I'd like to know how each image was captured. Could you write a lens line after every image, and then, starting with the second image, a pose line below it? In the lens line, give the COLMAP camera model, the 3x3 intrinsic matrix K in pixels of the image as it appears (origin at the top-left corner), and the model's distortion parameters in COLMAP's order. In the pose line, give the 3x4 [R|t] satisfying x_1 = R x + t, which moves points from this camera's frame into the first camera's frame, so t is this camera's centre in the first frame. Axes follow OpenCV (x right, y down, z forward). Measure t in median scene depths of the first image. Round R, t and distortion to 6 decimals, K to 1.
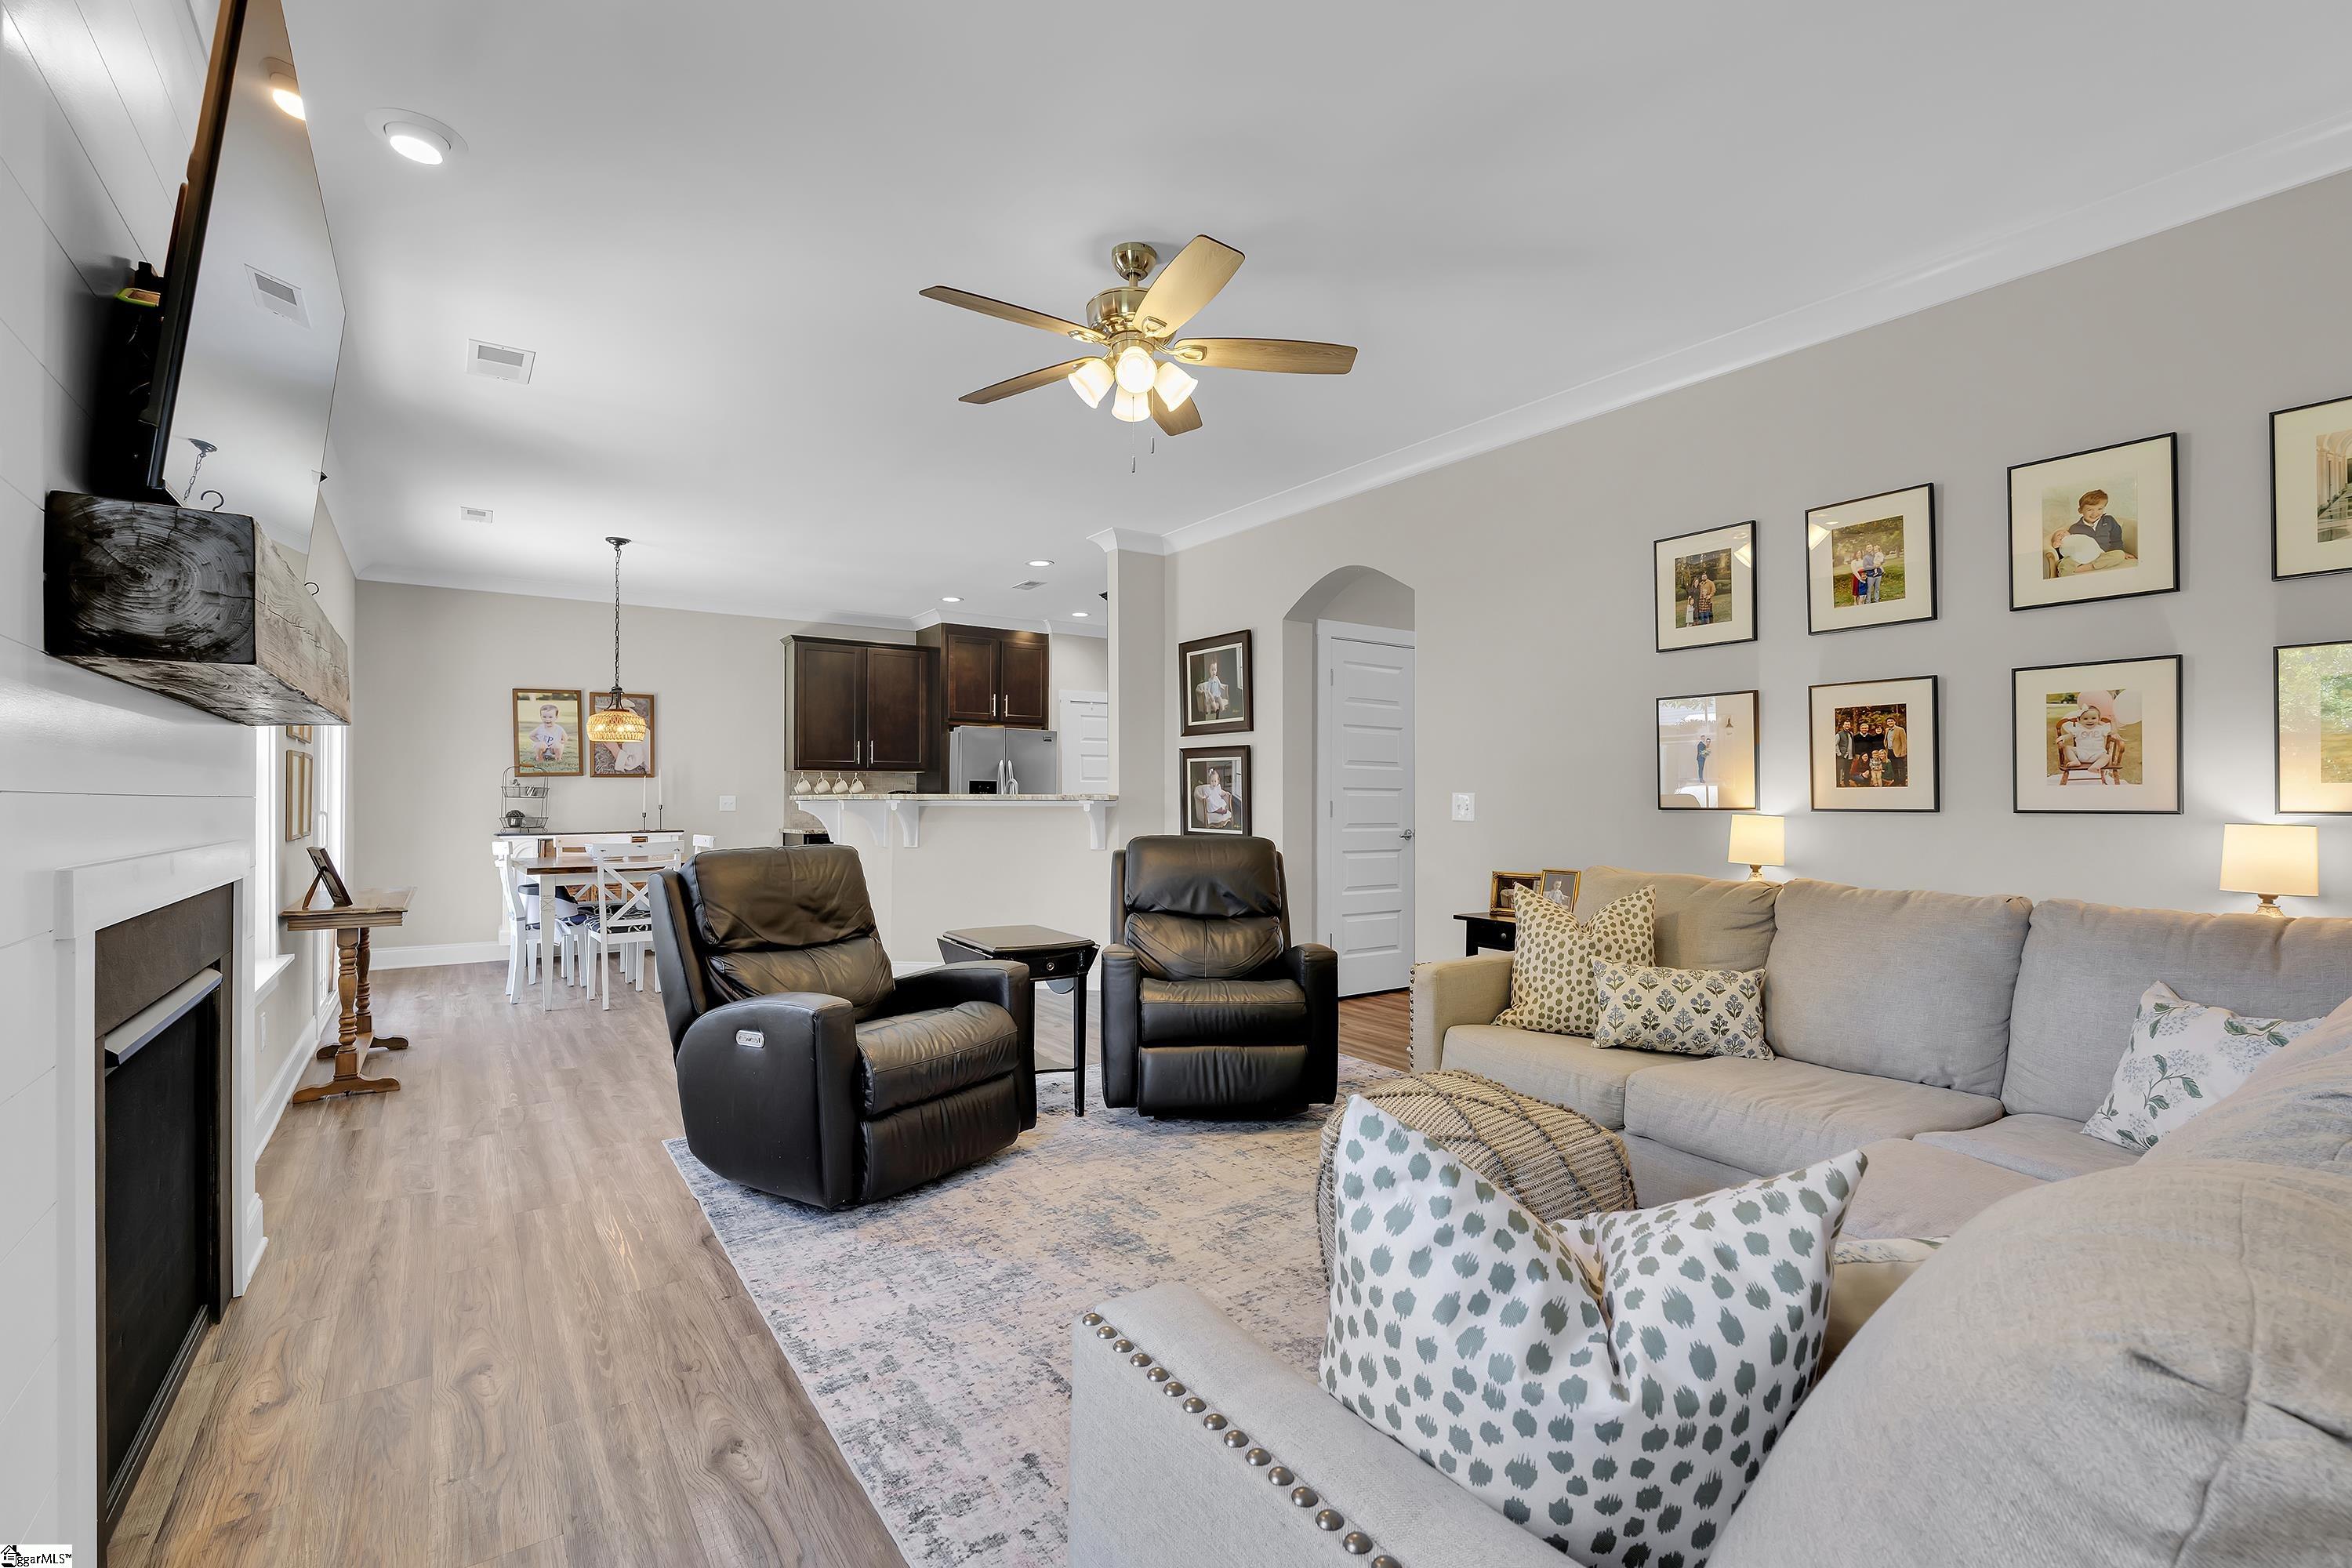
lens RADIAL K [[1021.2, 0, 1171.4], [0, 1021.2, 790.1], [0, 0, 1]] dist [-0.007955, -0.000139]
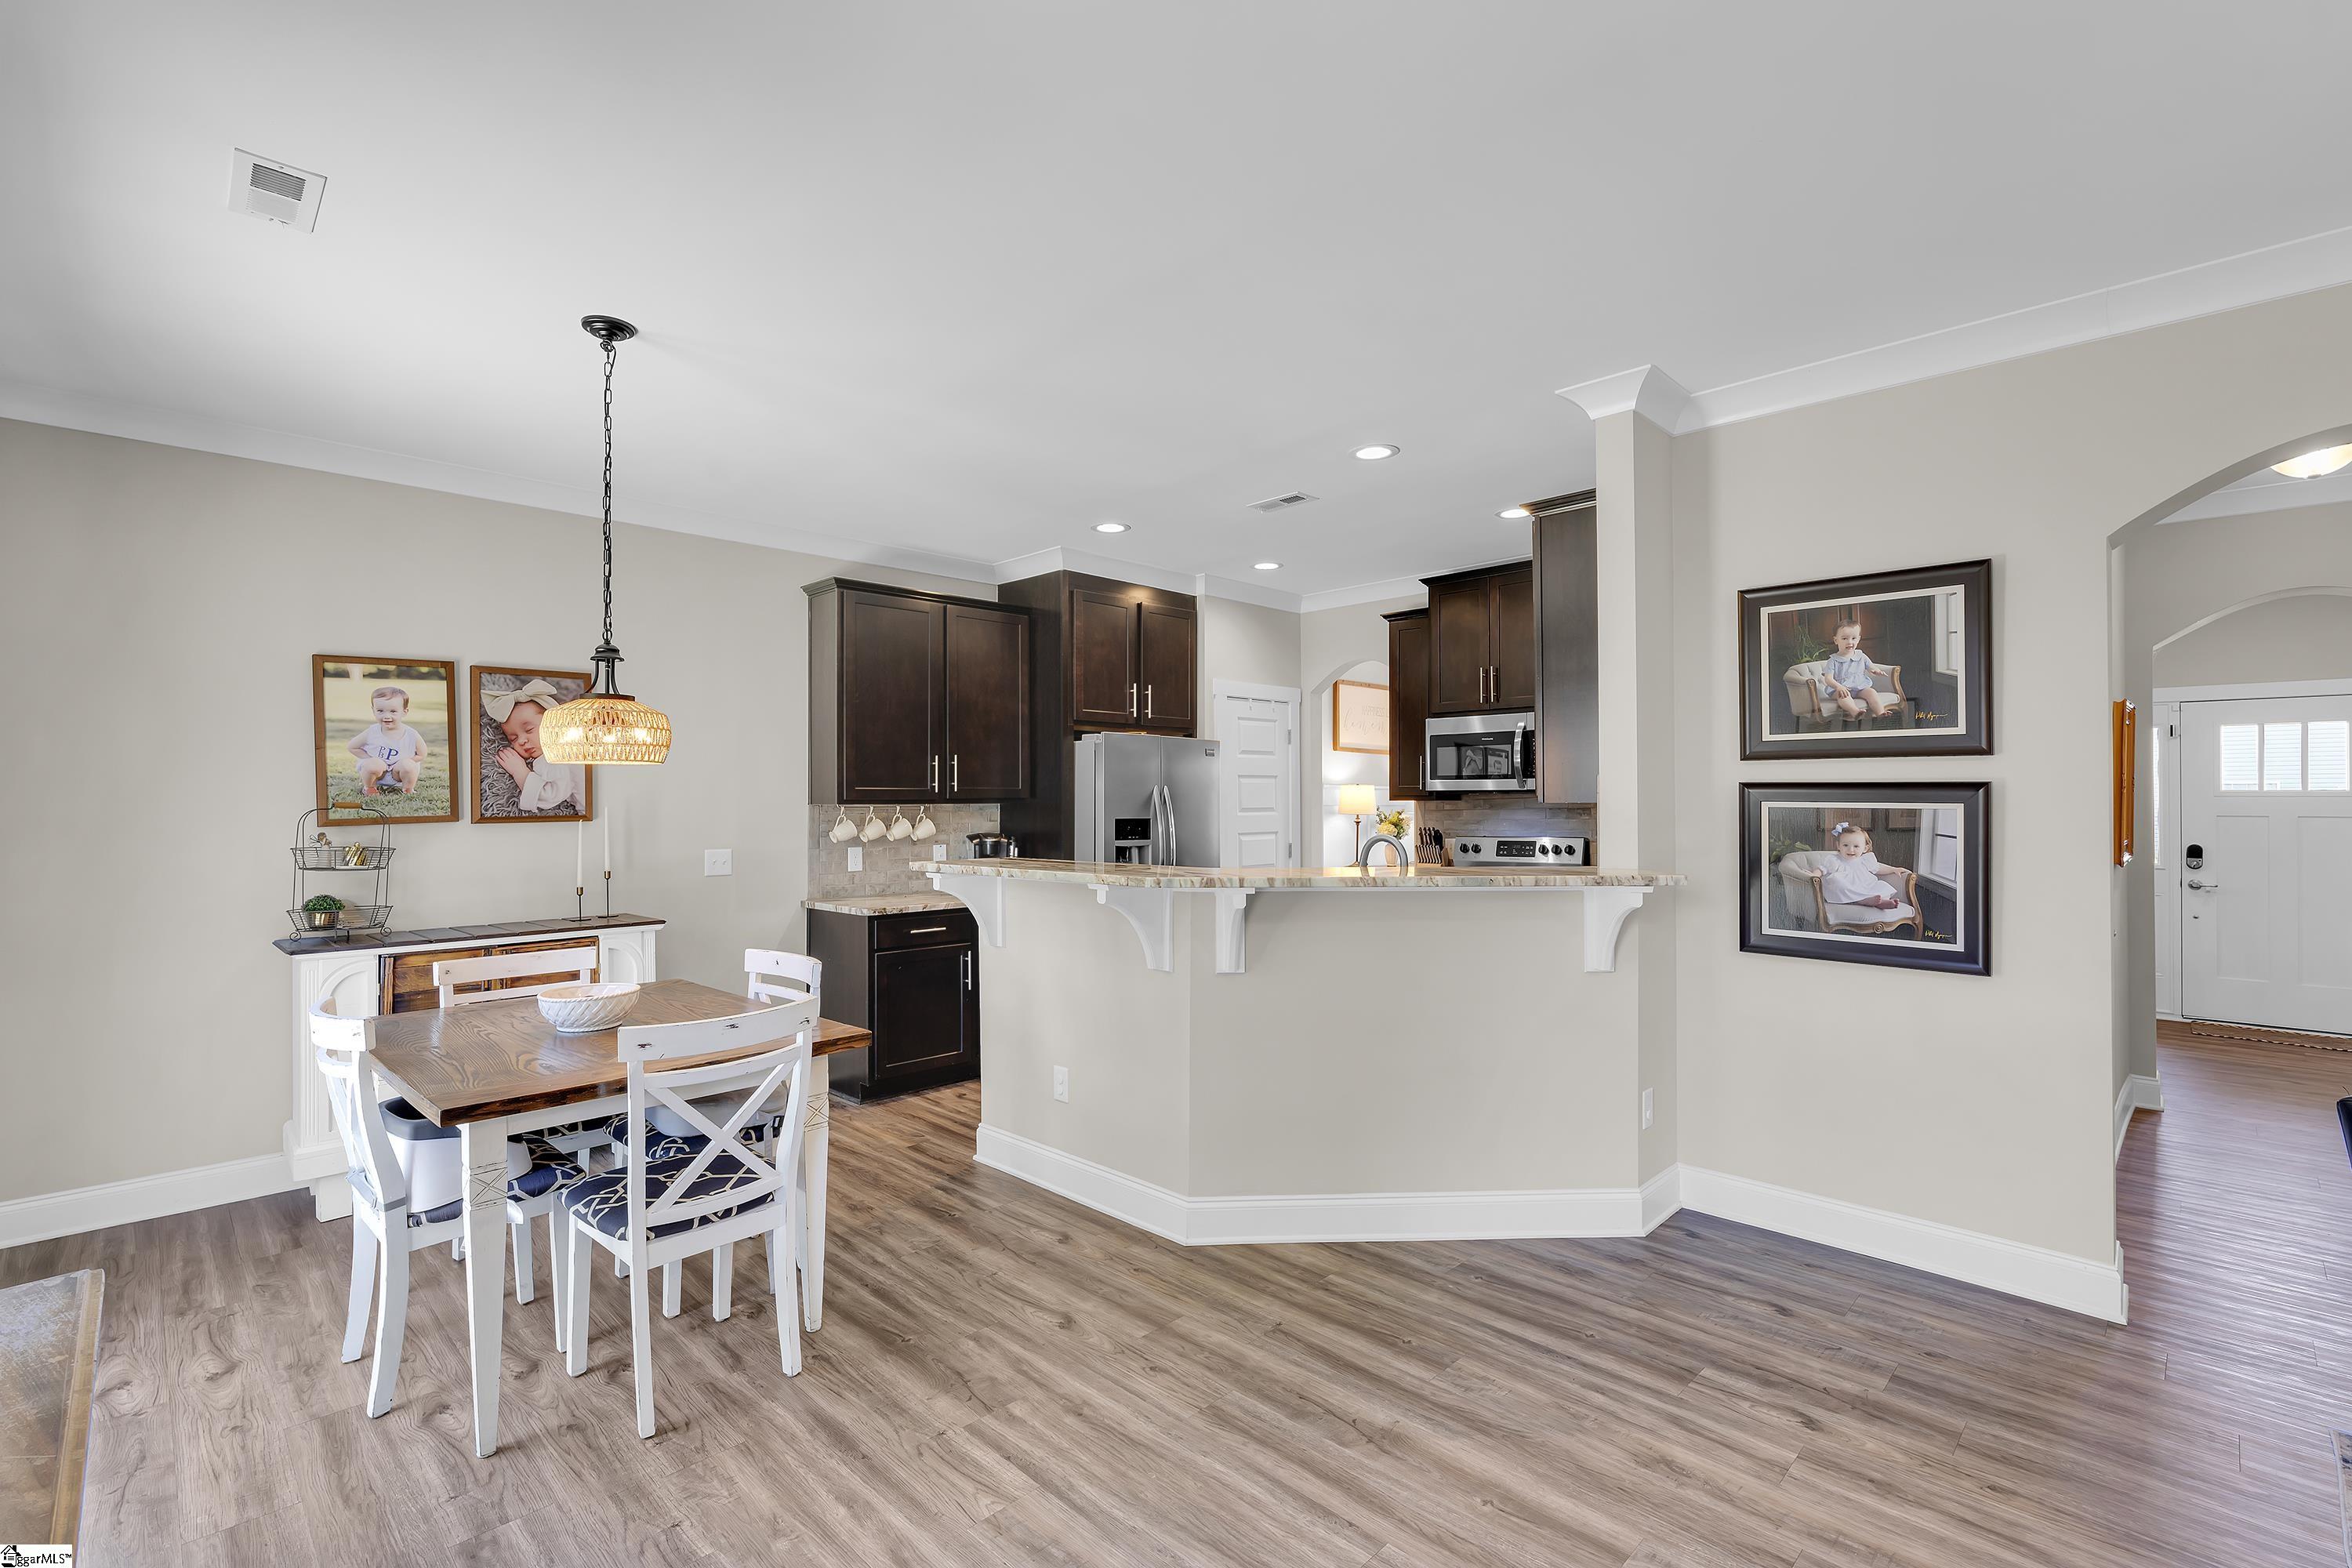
lens RADIAL K [[1021.2, 0, 1181.2], [0, 1021.2, 791.6], [0, 0, 1]] dist [-0.007955, -0.000139]
pose [[0.983107, -0.002753, 0.183009, -0.309378], [0.002606, 0.999996, 0.001047, -0.029966], [-0.183011, -0.000553, 0.983111, 0.415379]]
